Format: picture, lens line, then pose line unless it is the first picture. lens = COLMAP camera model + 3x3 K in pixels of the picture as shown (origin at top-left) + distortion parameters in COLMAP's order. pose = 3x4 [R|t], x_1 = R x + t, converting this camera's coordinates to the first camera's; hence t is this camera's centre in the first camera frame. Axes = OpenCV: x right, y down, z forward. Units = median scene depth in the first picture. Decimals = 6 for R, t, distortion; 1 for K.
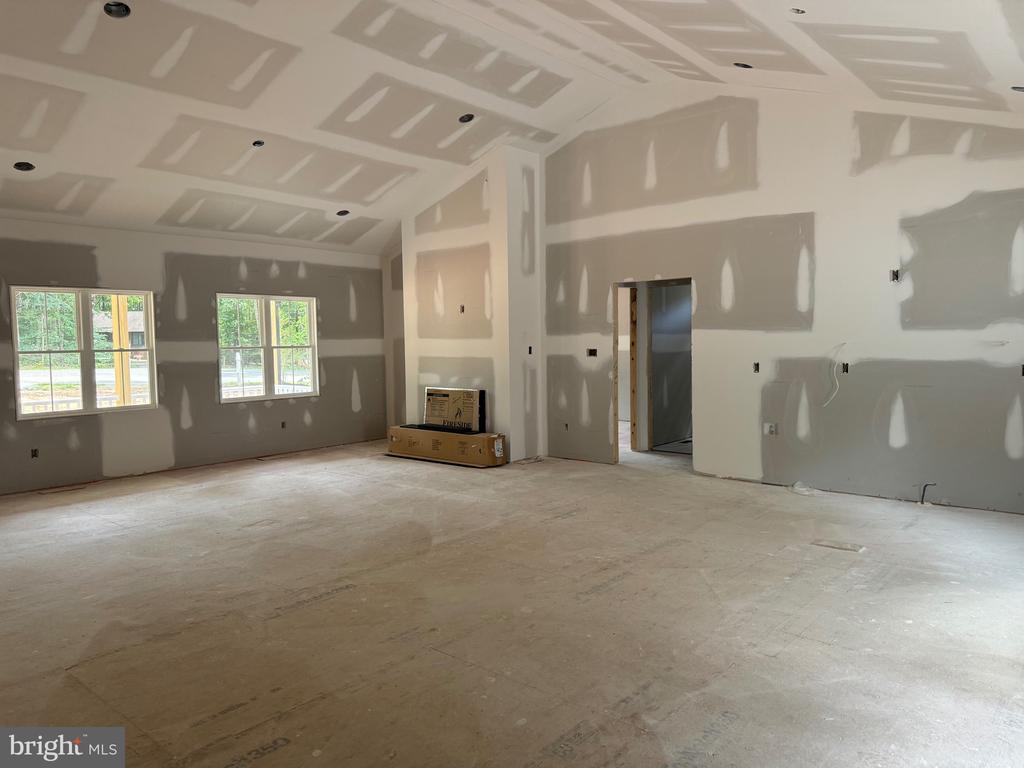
lens RADIAL K [[725.0, 0, 504.0], [0, 725.0, 382.7], [0, 0, 1]] dist [0.039466, -0.039921]
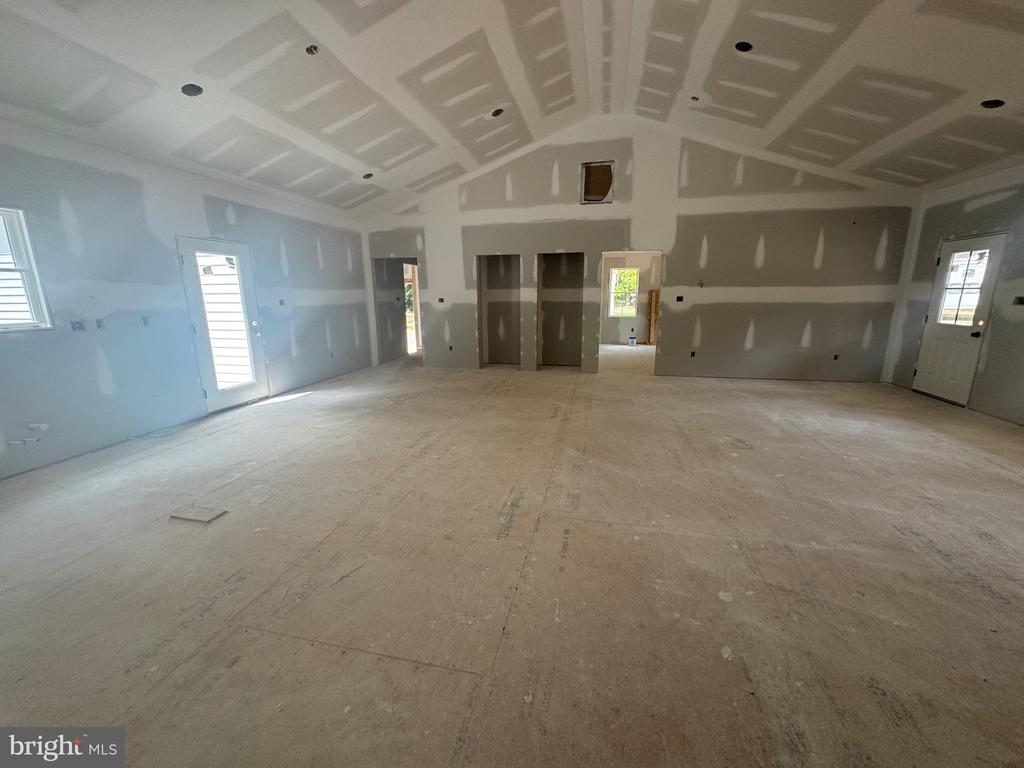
lens RADIAL K [[409.1, 0, 512.0], [0, 409.1, 383.8], [0, 0, 1]] dist [-0.005022, 0.002206]
pose [[-0.880675, 0.124318, -0.457118, 0.252466], [-0.006421, 0.961730, 0.273923, -0.070120], [0.473677, 0.244172, -0.846174, 1.264385]]
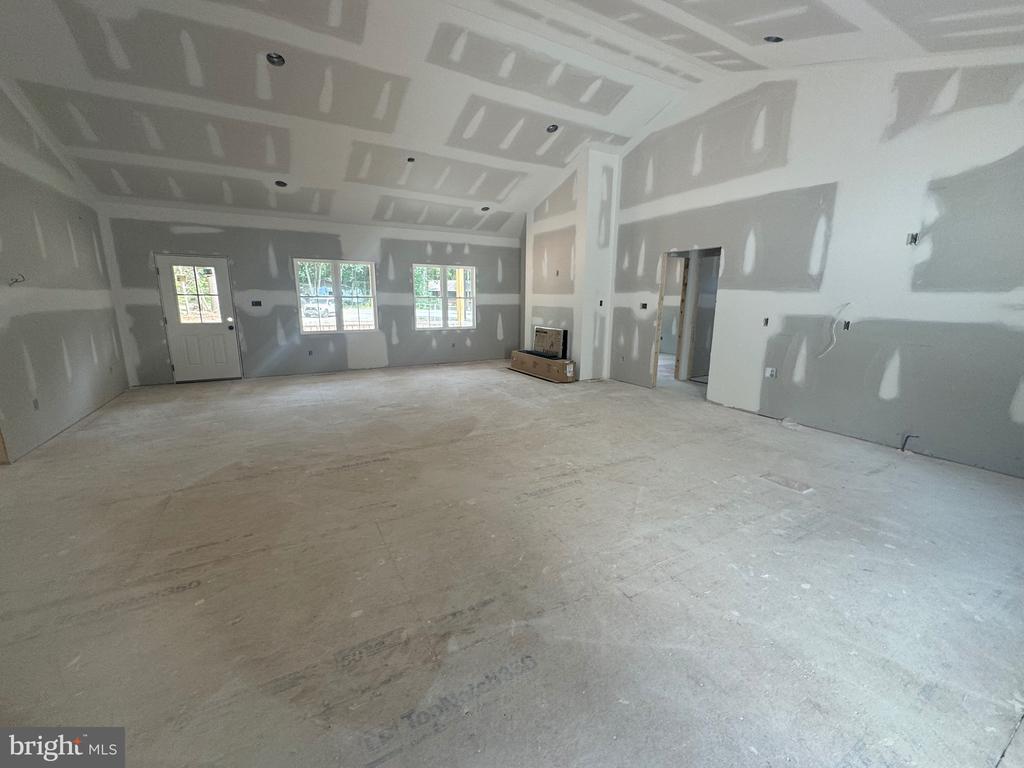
lens RADIAL K [[409.1, 0, 511.7], [0, 409.1, 386.0], [0, 0, 1]] dist [-0.005022, 0.002206]
pose [[0.943361, 0.091286, -0.318961, 0.192299], [-0.042133, 0.986581, 0.157744, -0.005473], [0.329081, -0.135371, 0.934548, 0.227644]]
